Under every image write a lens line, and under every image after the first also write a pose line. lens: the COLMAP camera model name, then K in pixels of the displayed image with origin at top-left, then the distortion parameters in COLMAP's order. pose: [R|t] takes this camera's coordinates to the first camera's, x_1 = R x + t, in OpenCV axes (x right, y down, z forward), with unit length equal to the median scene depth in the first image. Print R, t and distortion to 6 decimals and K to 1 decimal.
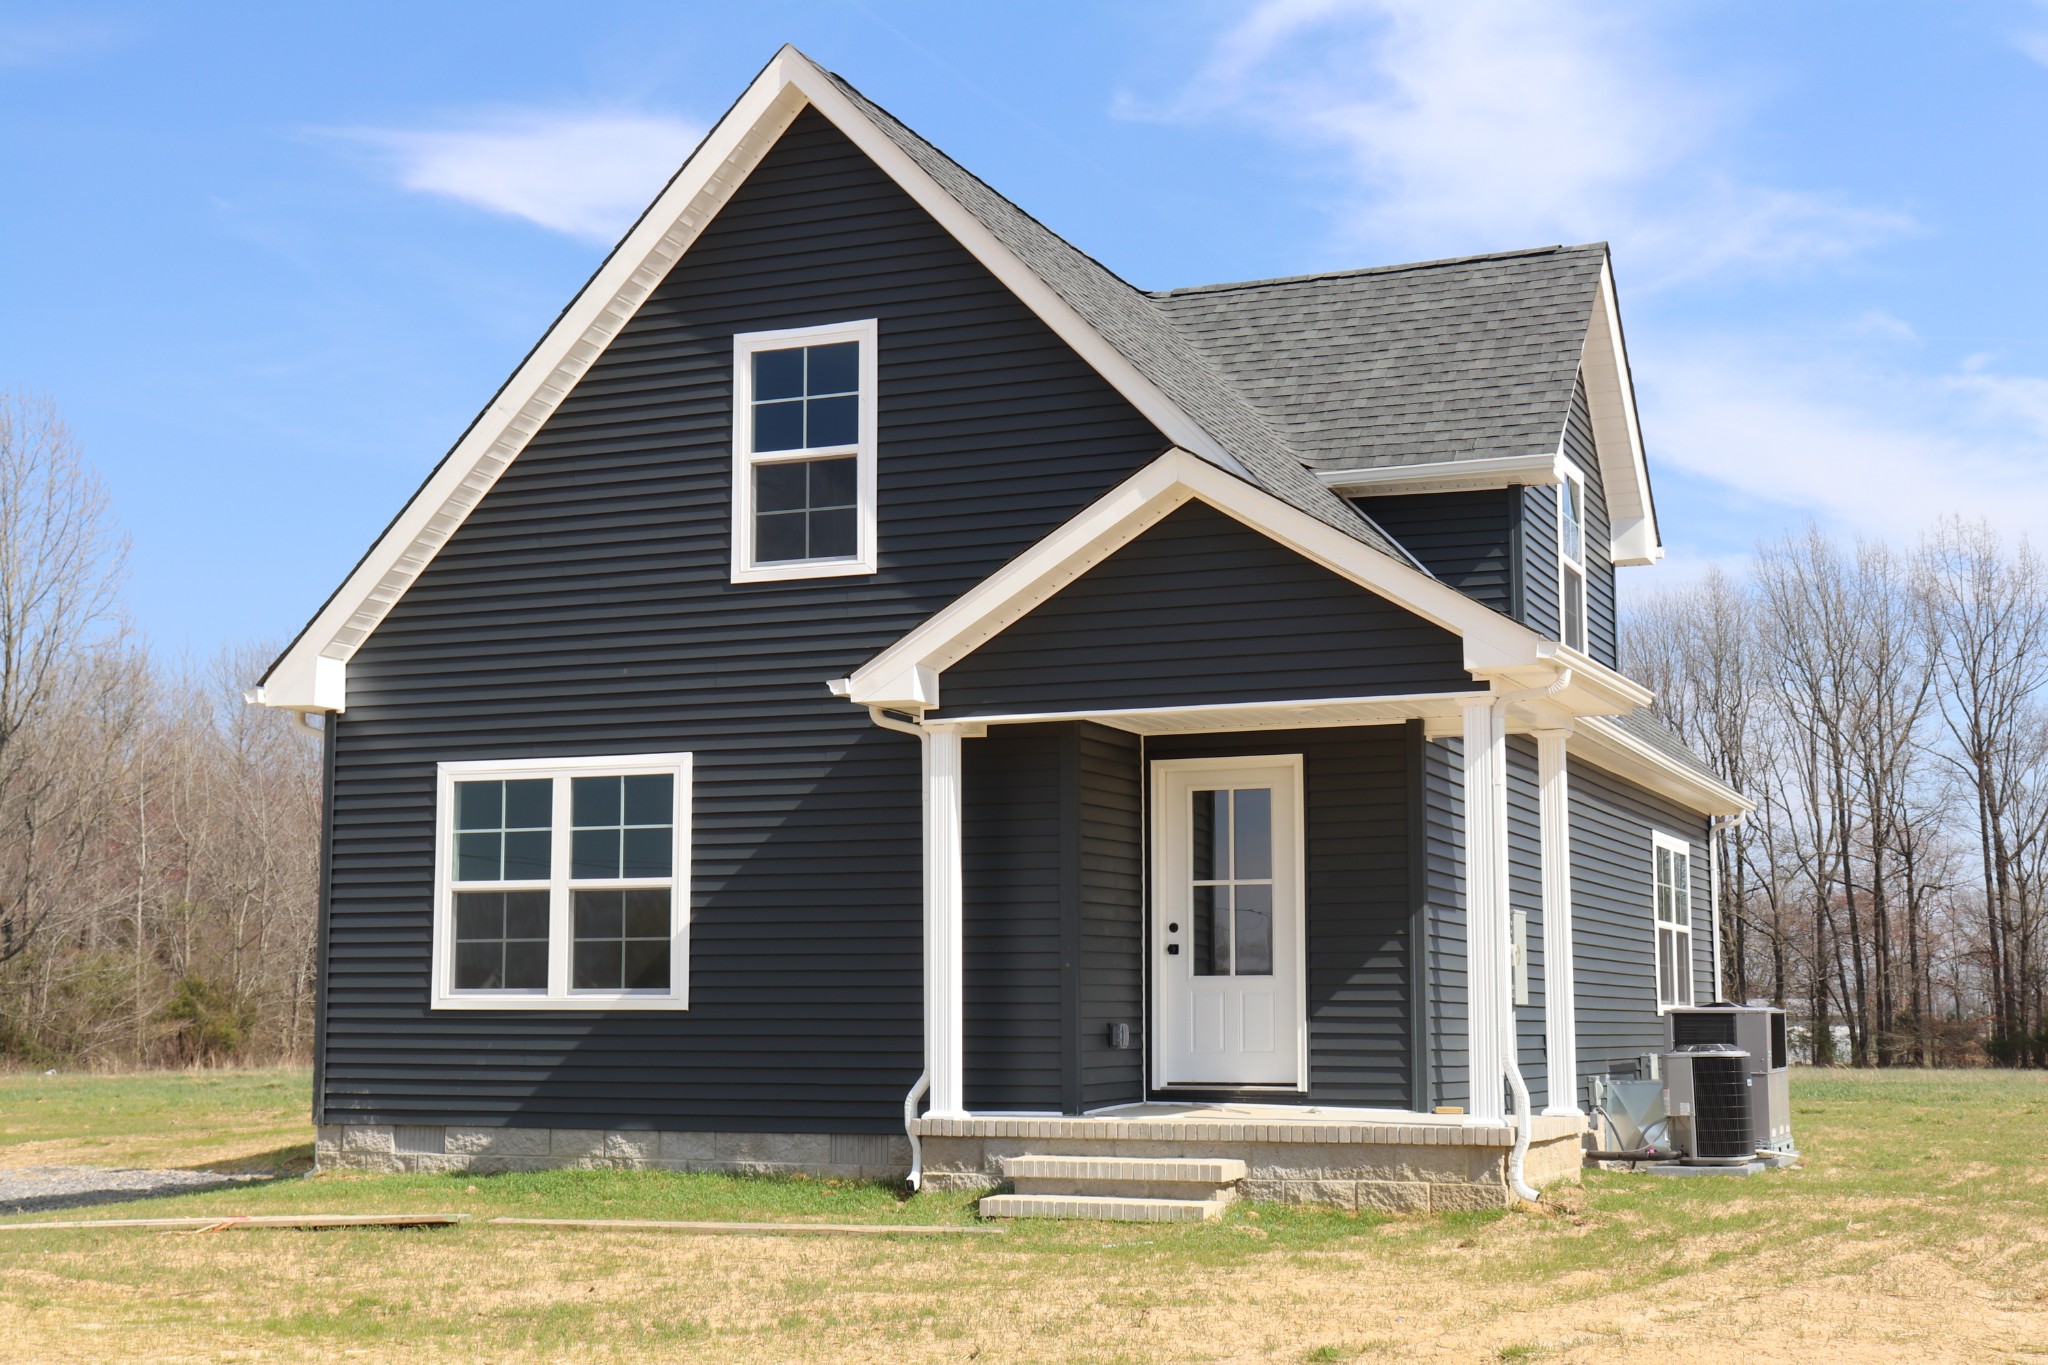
lens RADIAL K [[2701.6, 0, 1031.0], [0, 2701.6, 688.1], [0, 0, 1]] dist [0.041855, 0.000000]
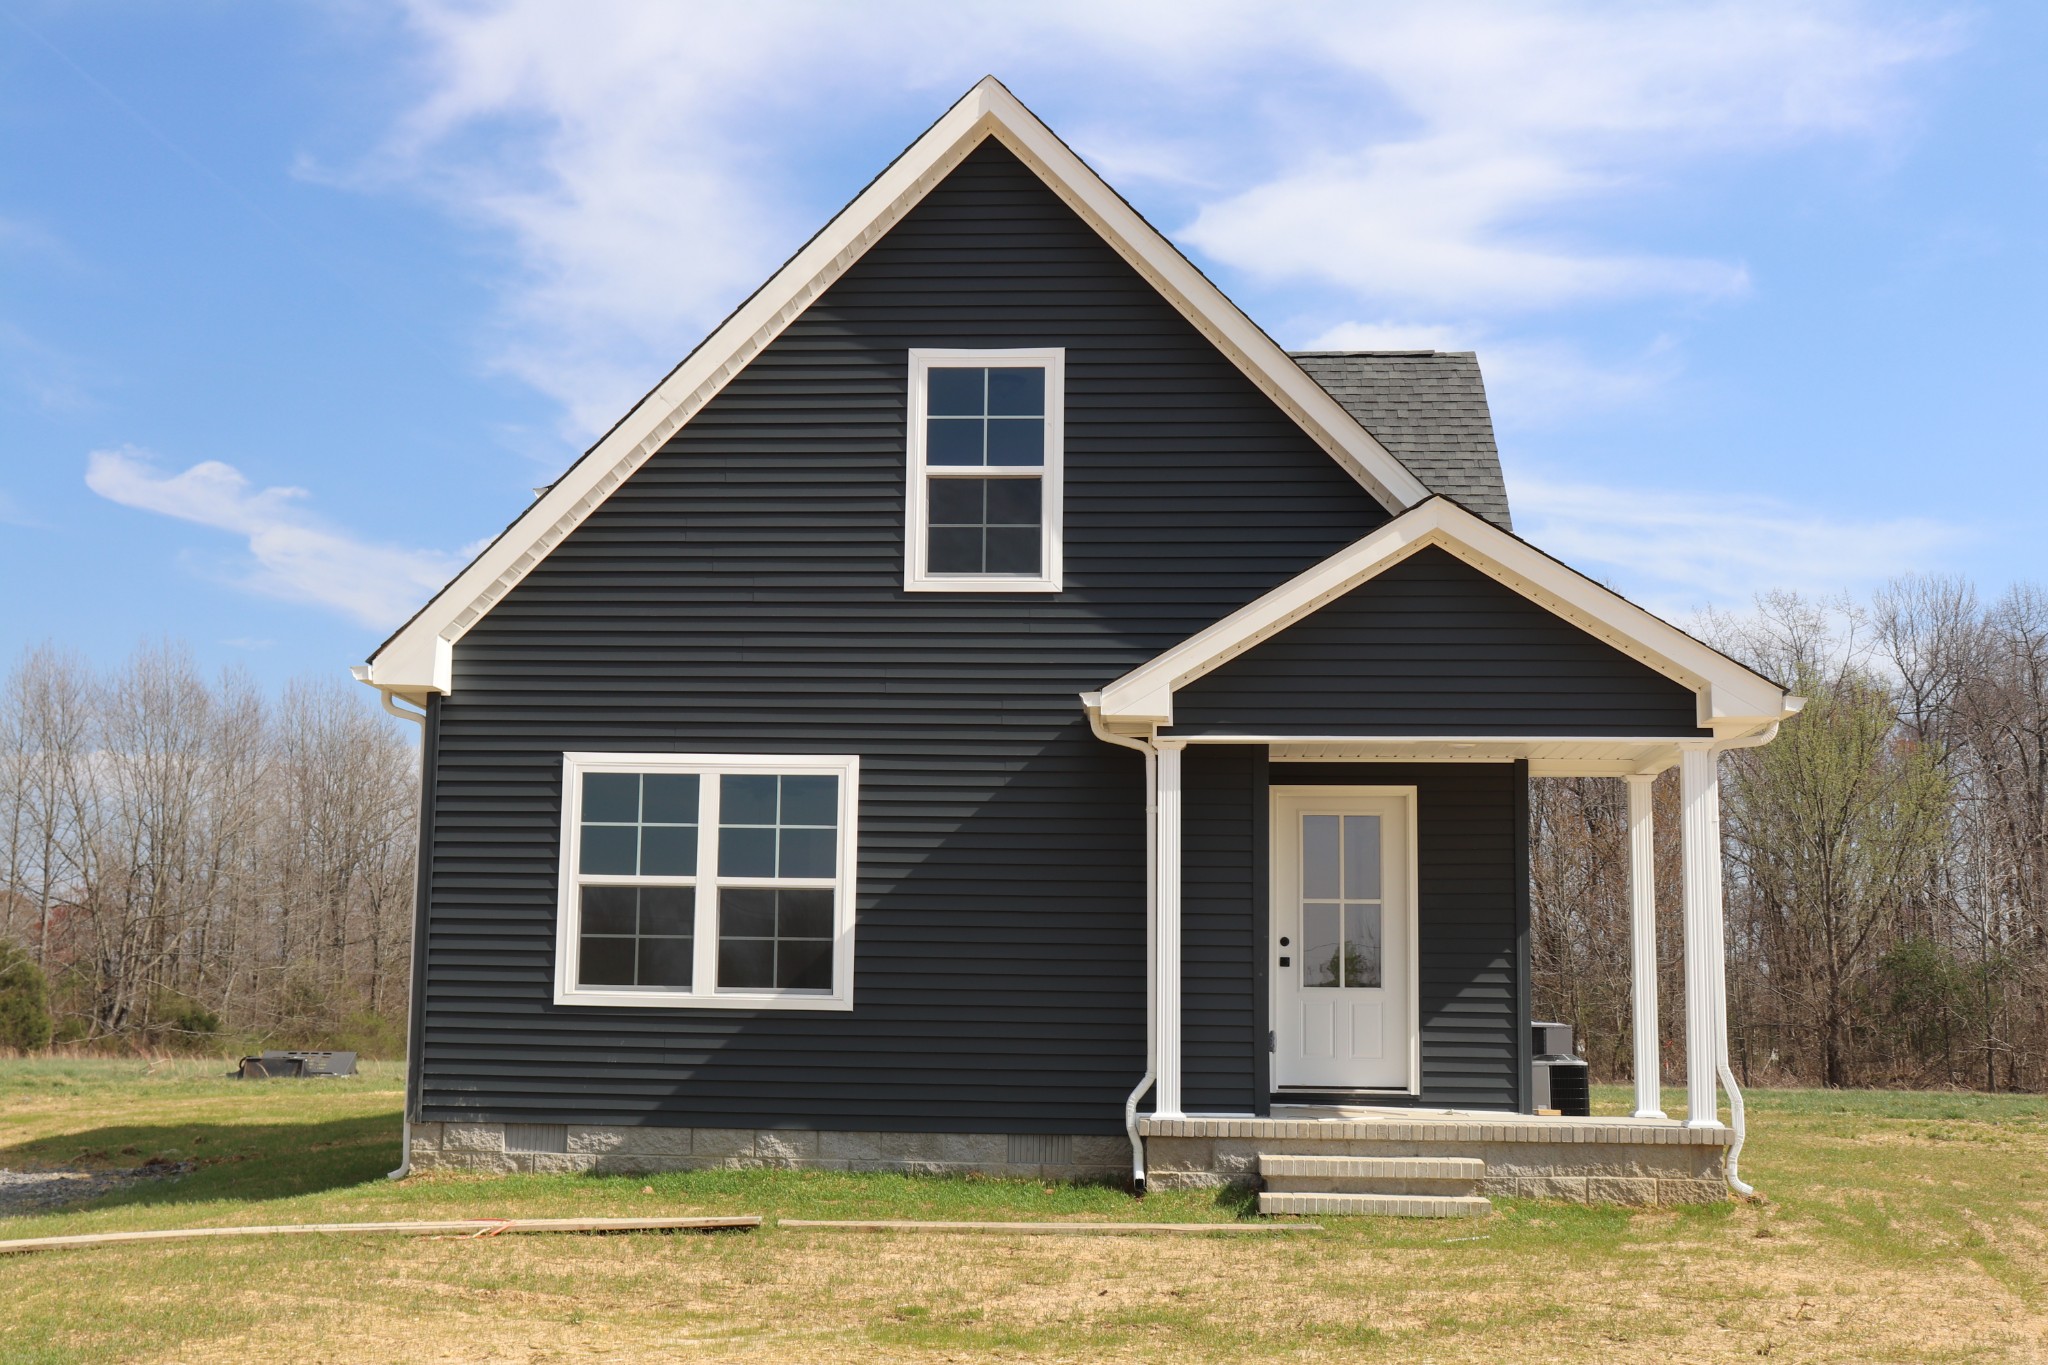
lens RADIAL K [[2431.5, 0, 1012.8], [0, 2431.5, 691.8], [0, 0, 1]] dist [-0.003066, 0.000000]
pose [[0.942834, 0.059932, 0.327830, -0.370711], [-0.054813, 0.998188, -0.024842, 0.019481], [-0.328725, 0.005452, 0.944410, 0.123430]]
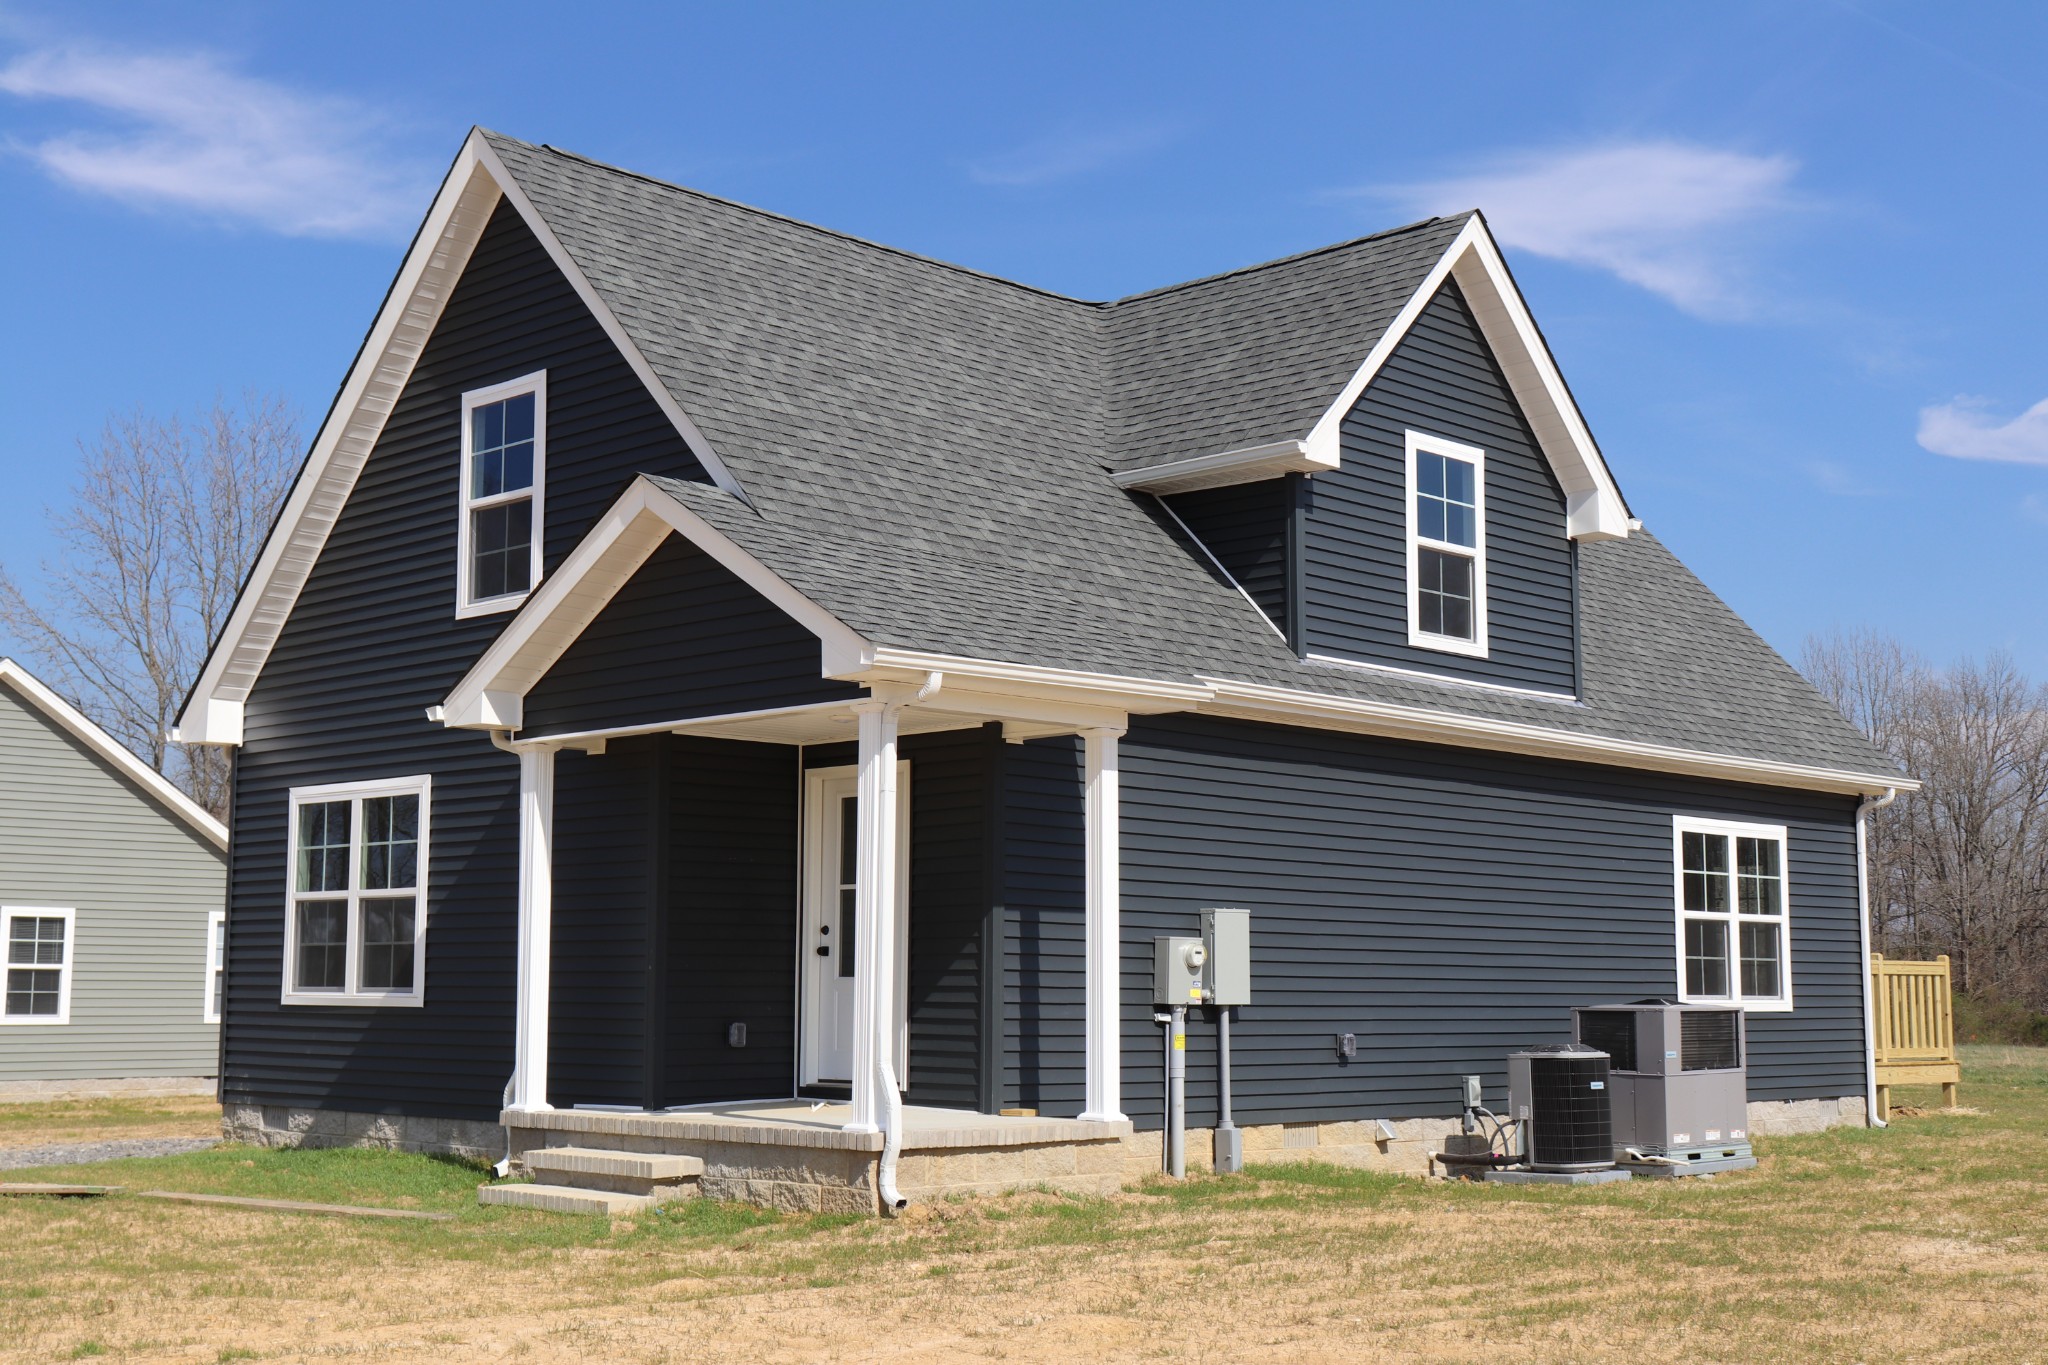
lens RADIAL K [[2547.9, 0, 1022.7], [0, 2547.9, 674.5], [0, 0, 1]] dist [0.013769, 0.000000]
pose [[0.927940, -0.042864, -0.370257, 0.488412], [0.041868, 0.999066, -0.010729, 0.004314], [0.370371, -0.005546, 0.928867, 0.120756]]
